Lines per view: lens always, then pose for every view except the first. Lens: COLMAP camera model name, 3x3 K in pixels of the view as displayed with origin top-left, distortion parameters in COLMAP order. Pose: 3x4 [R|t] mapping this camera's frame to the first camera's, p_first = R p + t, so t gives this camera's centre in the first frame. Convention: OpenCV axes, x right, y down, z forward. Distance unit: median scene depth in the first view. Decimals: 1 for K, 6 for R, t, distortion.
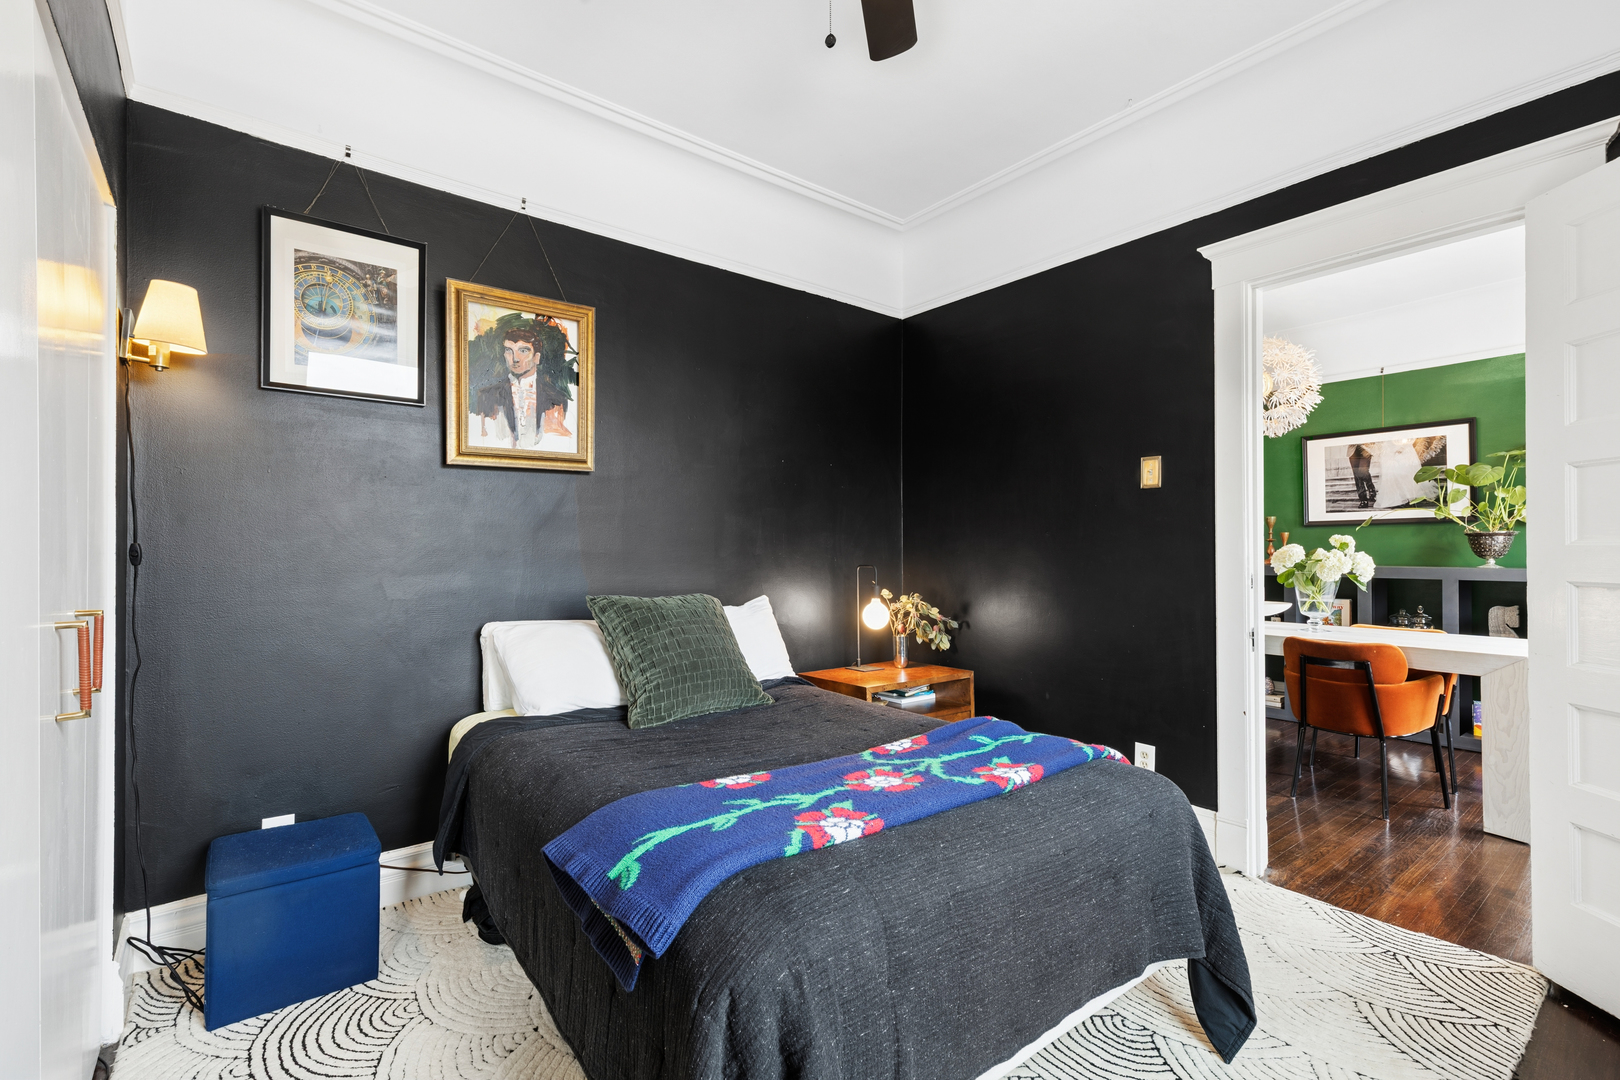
lens RADIAL K [[730.4, 0, 810.9], [0, 730.4, 544.6], [0, 0, 1]] dist [0.001570, 0.000024]
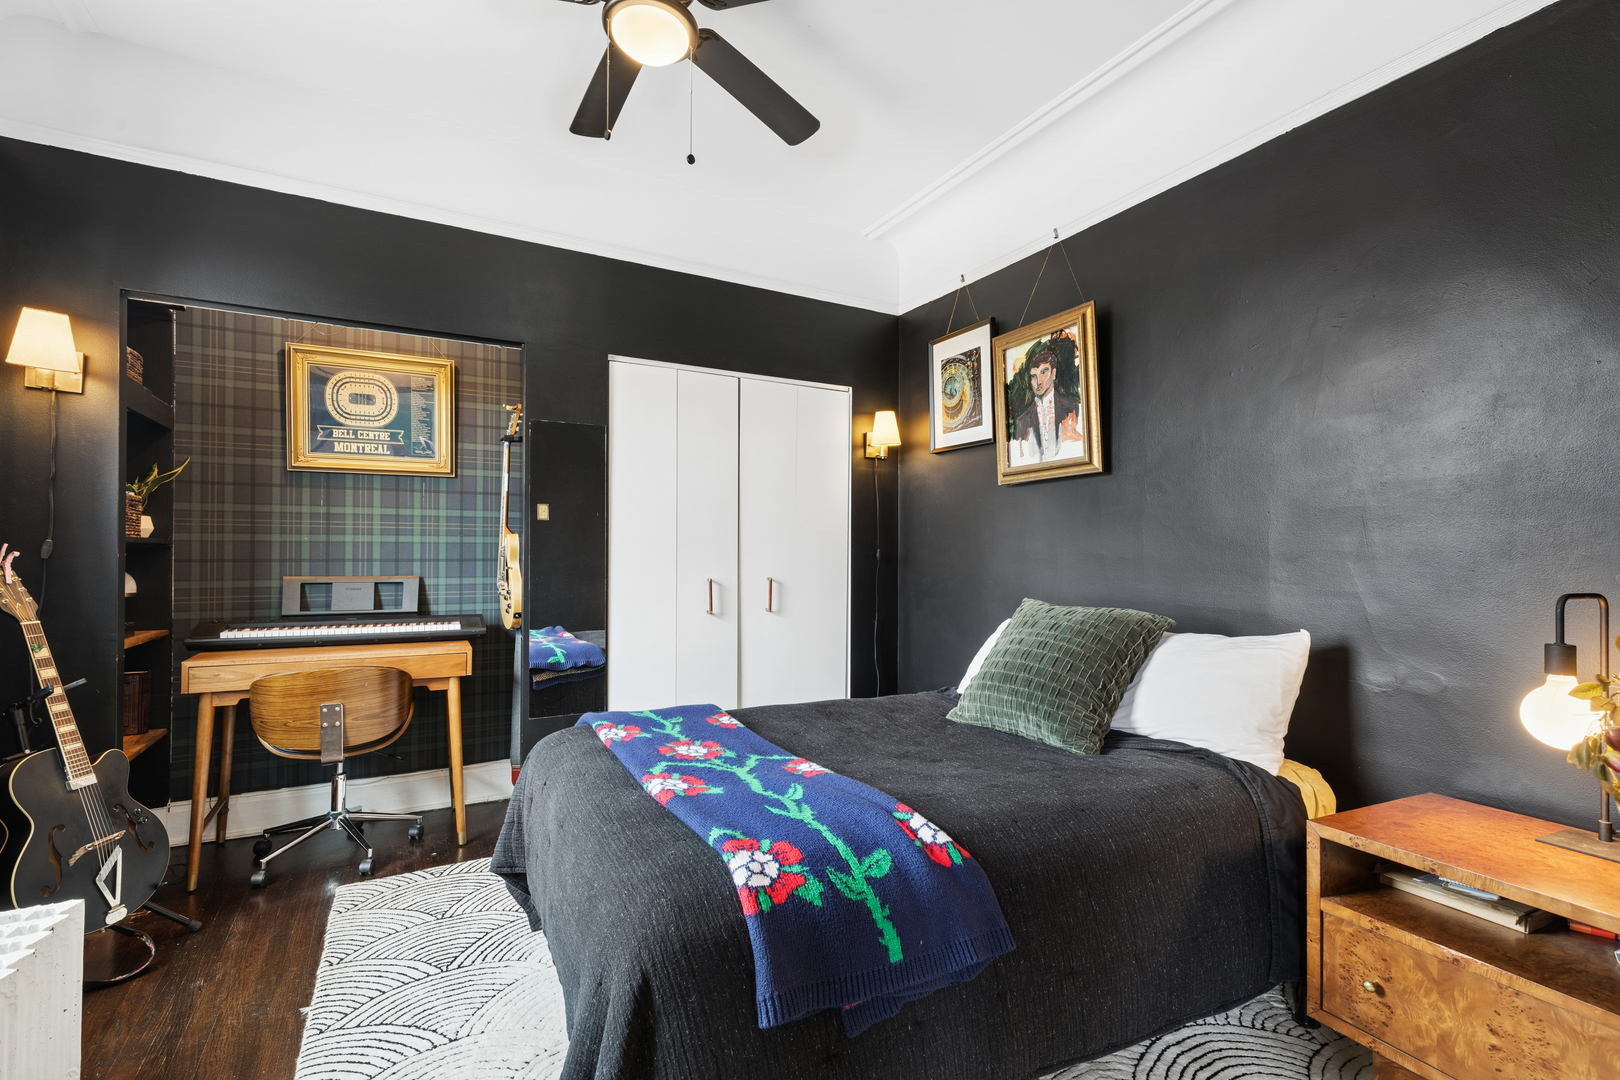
lens RADIAL K [[730.4, 0, 810.9], [0, 730.4, 544.6], [0, 0, 1]] dist [0.001570, 0.000024]
pose [[-0.169766, -0.009280, -0.985441, 0.757015], [0.006380, 0.999924, -0.010516, 0.002794], [0.985464, -0.008072, -0.169694, 0.854099]]
